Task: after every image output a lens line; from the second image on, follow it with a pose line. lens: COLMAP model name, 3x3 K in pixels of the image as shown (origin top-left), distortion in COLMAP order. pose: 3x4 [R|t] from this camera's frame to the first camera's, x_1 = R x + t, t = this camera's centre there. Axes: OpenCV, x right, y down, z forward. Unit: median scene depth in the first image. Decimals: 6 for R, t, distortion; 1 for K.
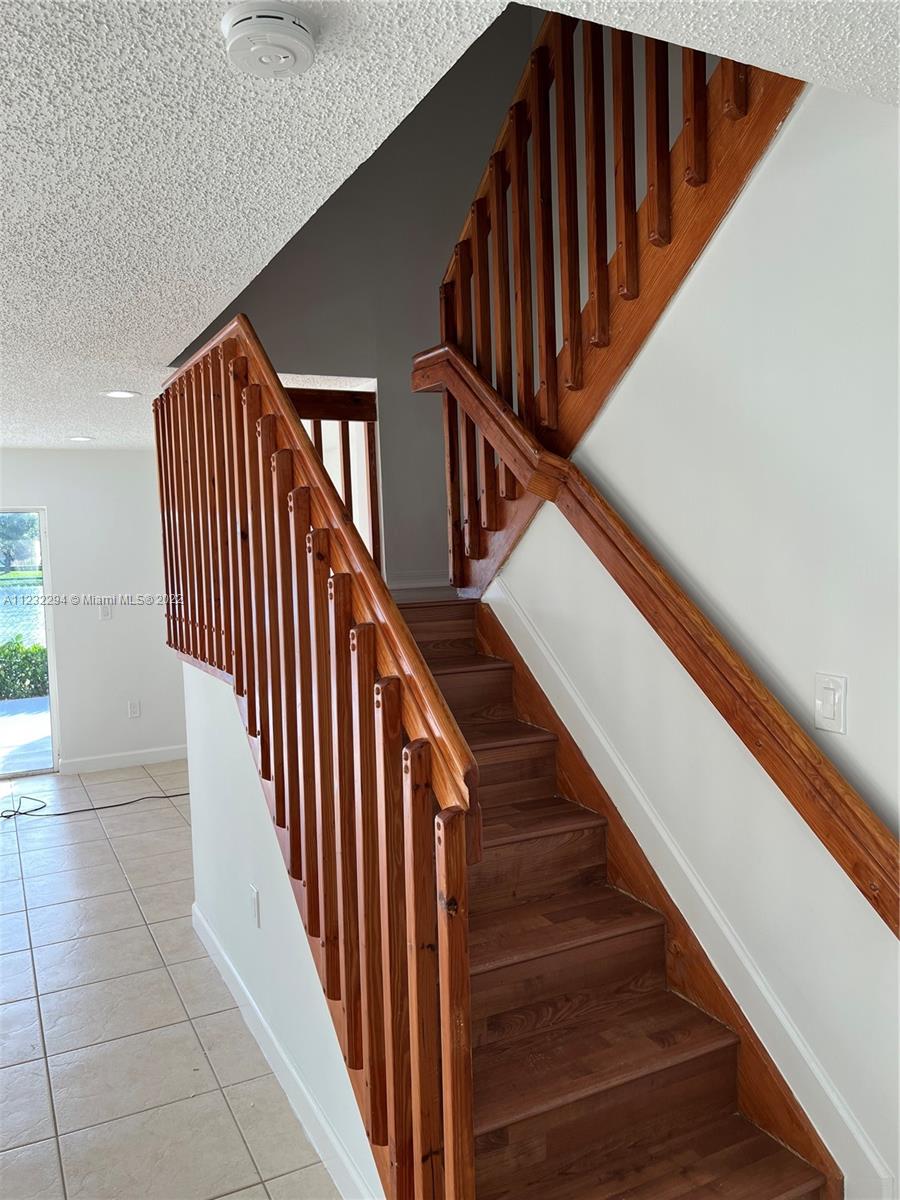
lens RADIAL K [[903.2, 0, 450.0], [0, 903.2, 600.0], [0, 0, 1]] dist [-0.012015, 0.002201]
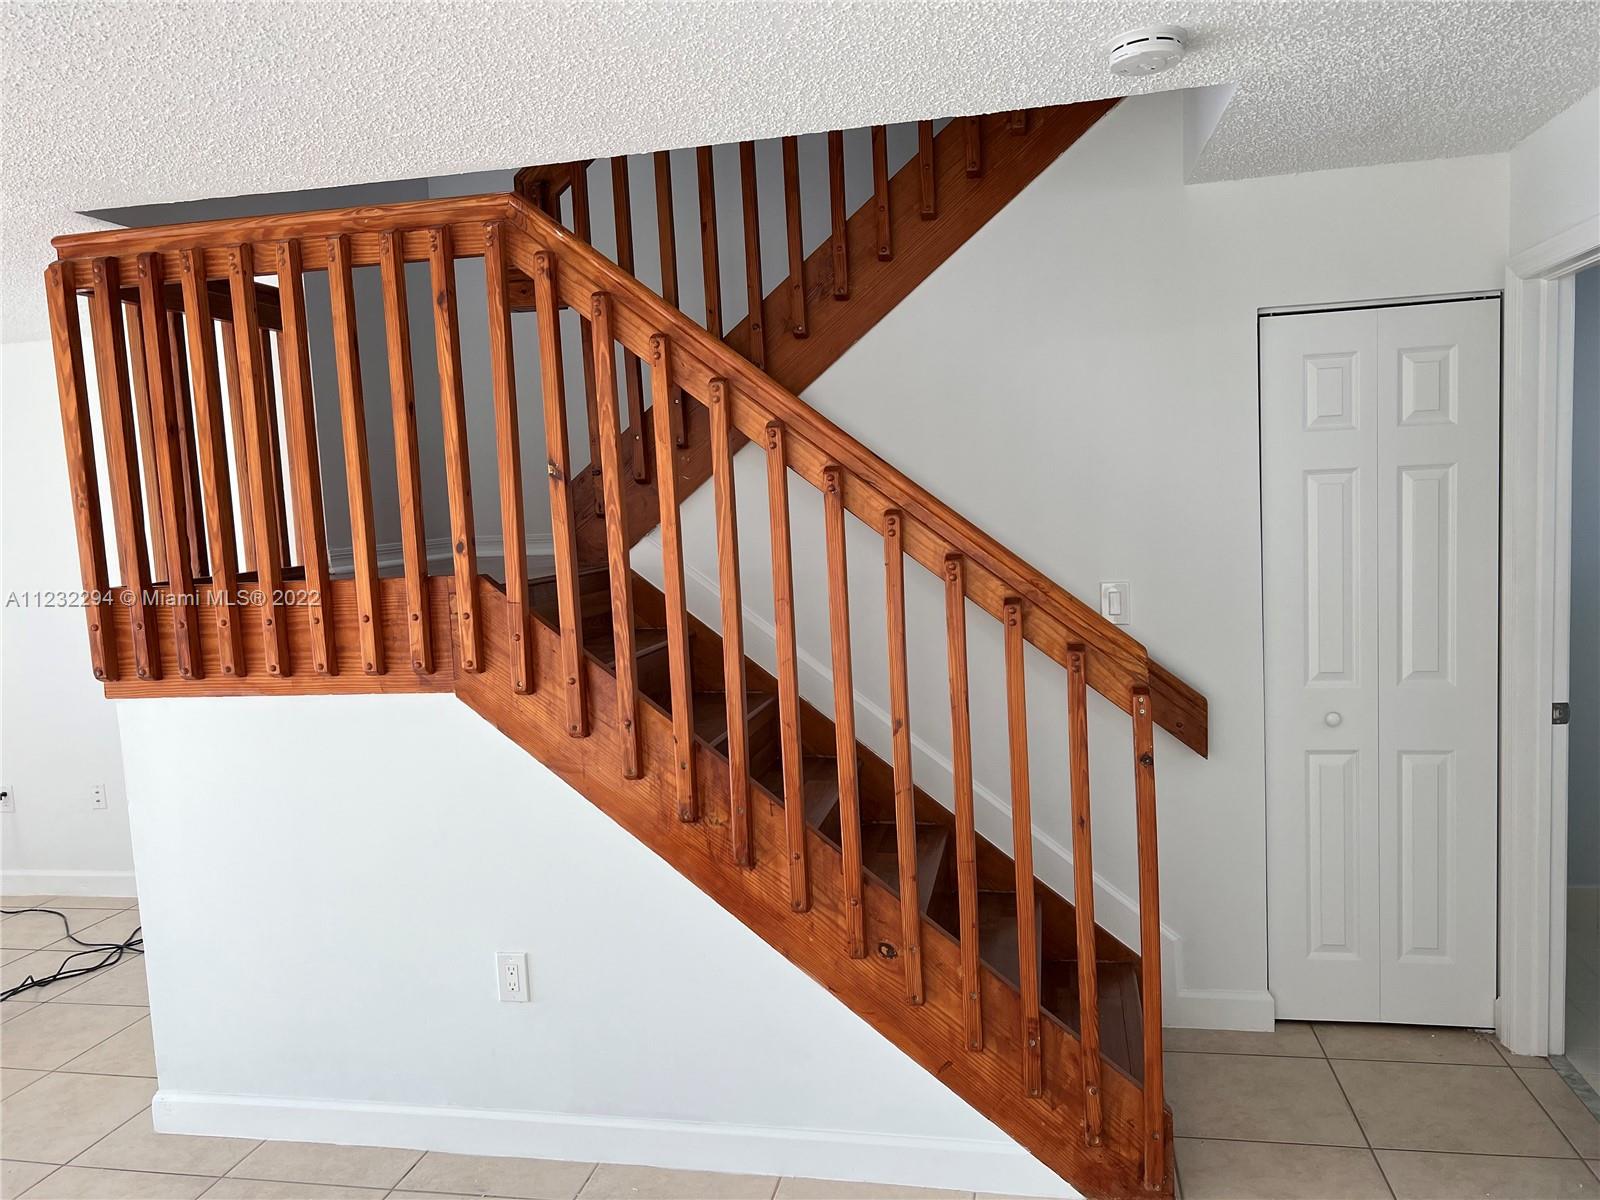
lens RADIAL K [[1204.3, 0, 800.0], [0, 1204.3, 600.0], [0, 0, 1]] dist [-0.012015, 0.002201]
pose [[0.605574, -0.064494, 0.793171, -0.834949], [0.072029, 0.997062, 0.026079, 0.019396], [-0.792523, 0.041339, 0.608440, 0.192204]]
